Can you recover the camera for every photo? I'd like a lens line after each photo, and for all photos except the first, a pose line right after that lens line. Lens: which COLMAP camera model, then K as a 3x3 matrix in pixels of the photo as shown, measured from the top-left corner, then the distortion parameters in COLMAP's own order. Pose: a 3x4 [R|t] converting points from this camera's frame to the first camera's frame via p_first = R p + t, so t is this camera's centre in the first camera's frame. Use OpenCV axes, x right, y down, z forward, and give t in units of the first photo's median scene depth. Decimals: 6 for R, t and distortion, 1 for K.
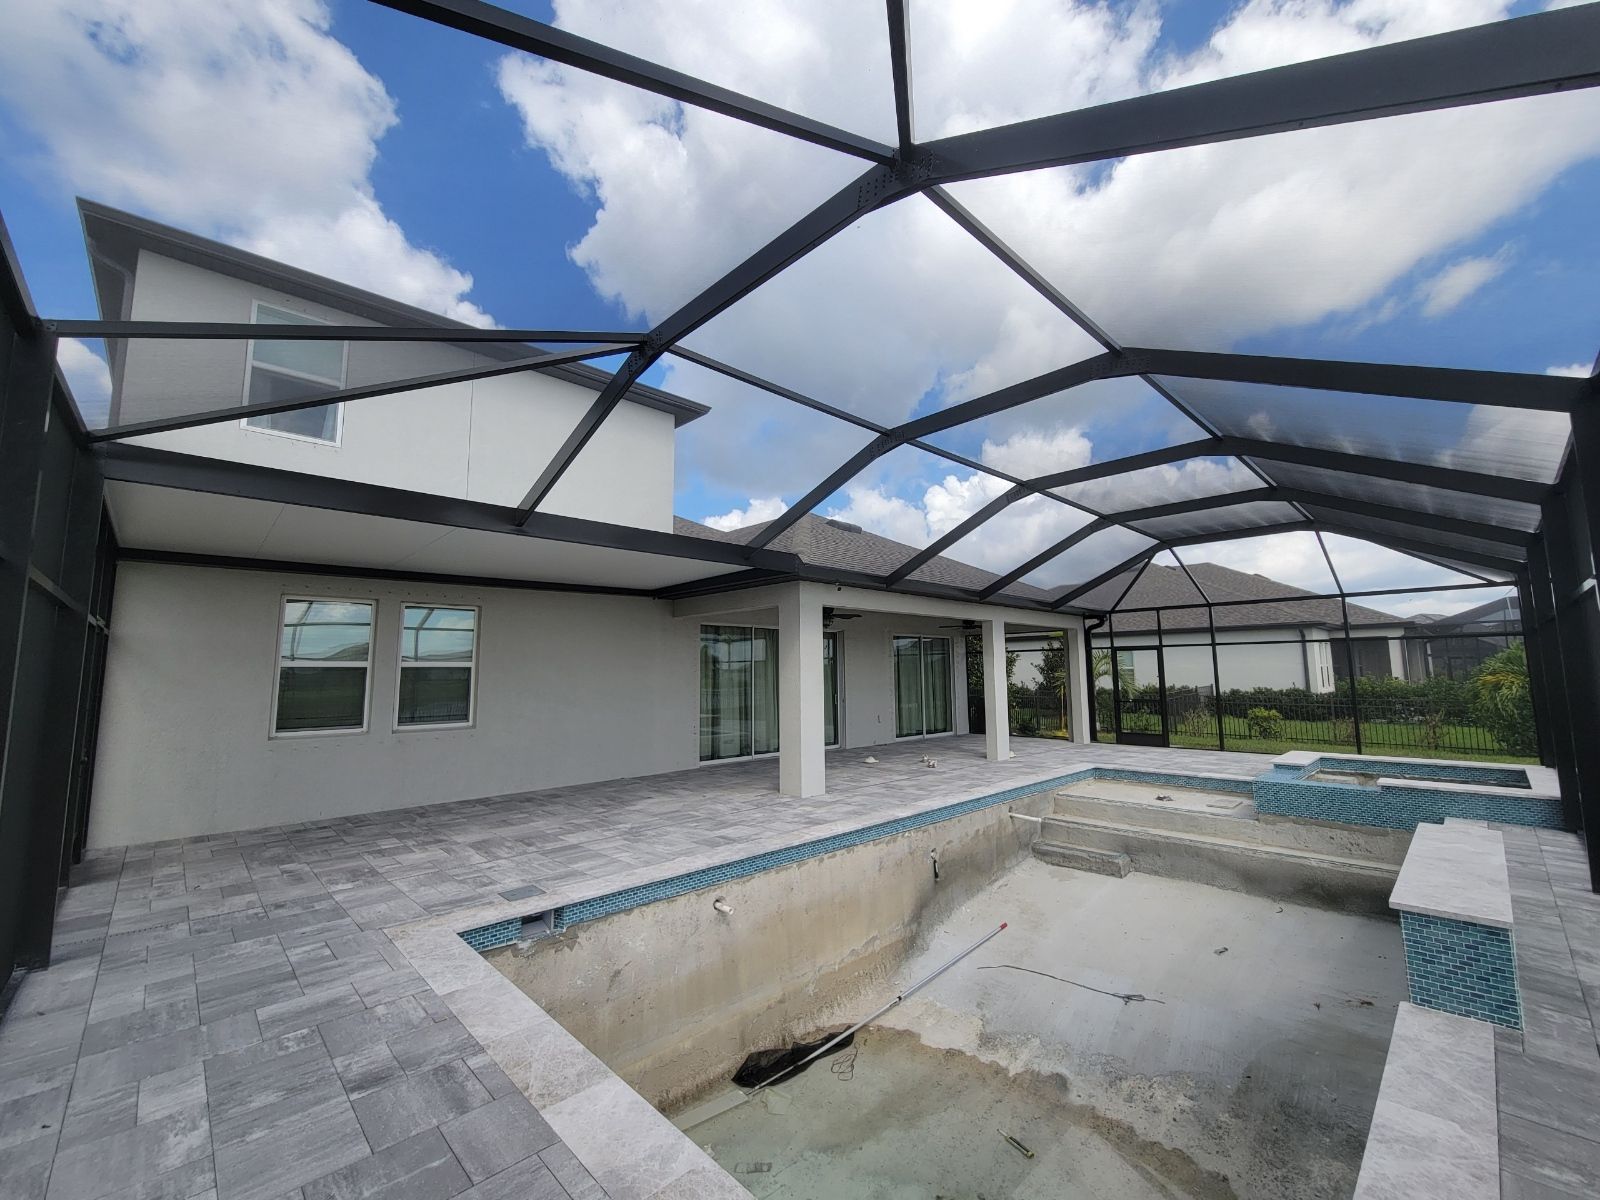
lens RADIAL K [[650.4, 0, 799.2], [0, 650.4, 602.4], [0, 0, 1]] dist [-0.000822, -0.000380]
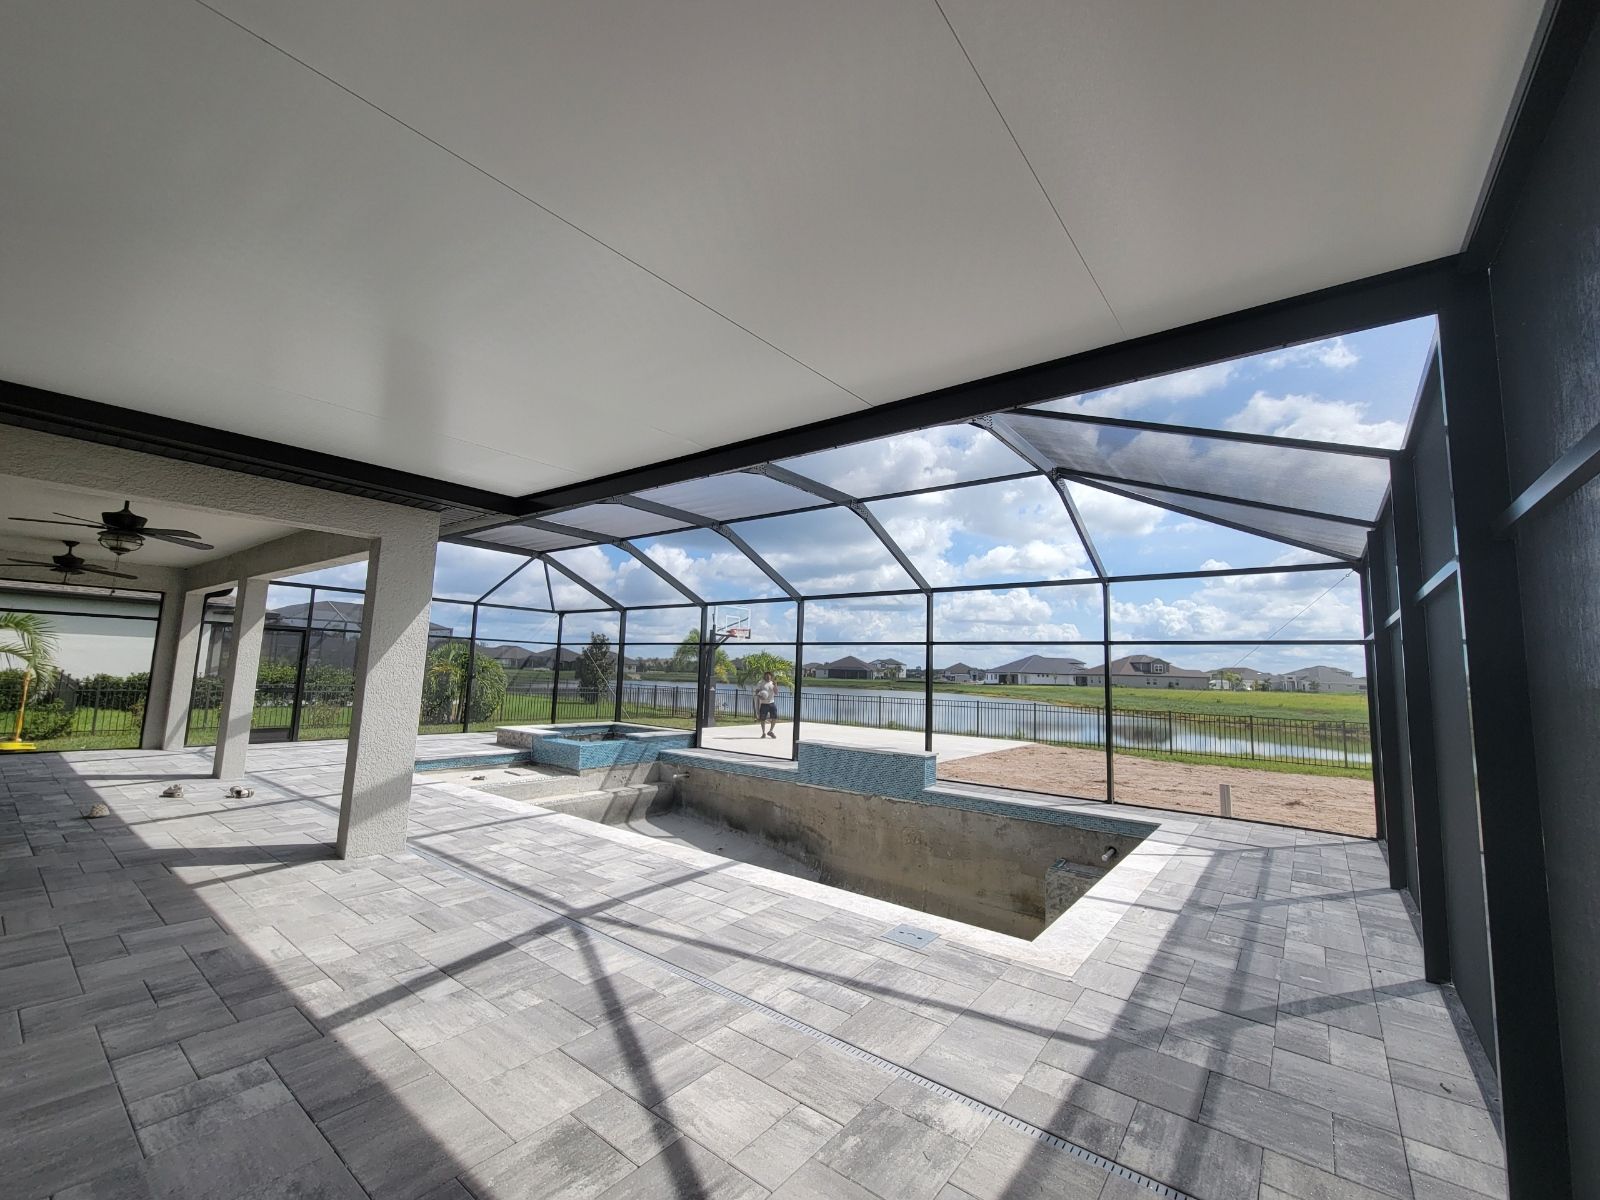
lens RADIAL K [[650.4, 0, 807.9], [0, 650.4, 599.5], [0, 0, 1]] dist [-0.000822, -0.000380]
pose [[-0.149581, 0.118964, 0.981567, -1.294220], [-0.140203, 0.980152, -0.140158, 0.171672], [-0.978759, -0.158583, -0.129933, 1.338017]]
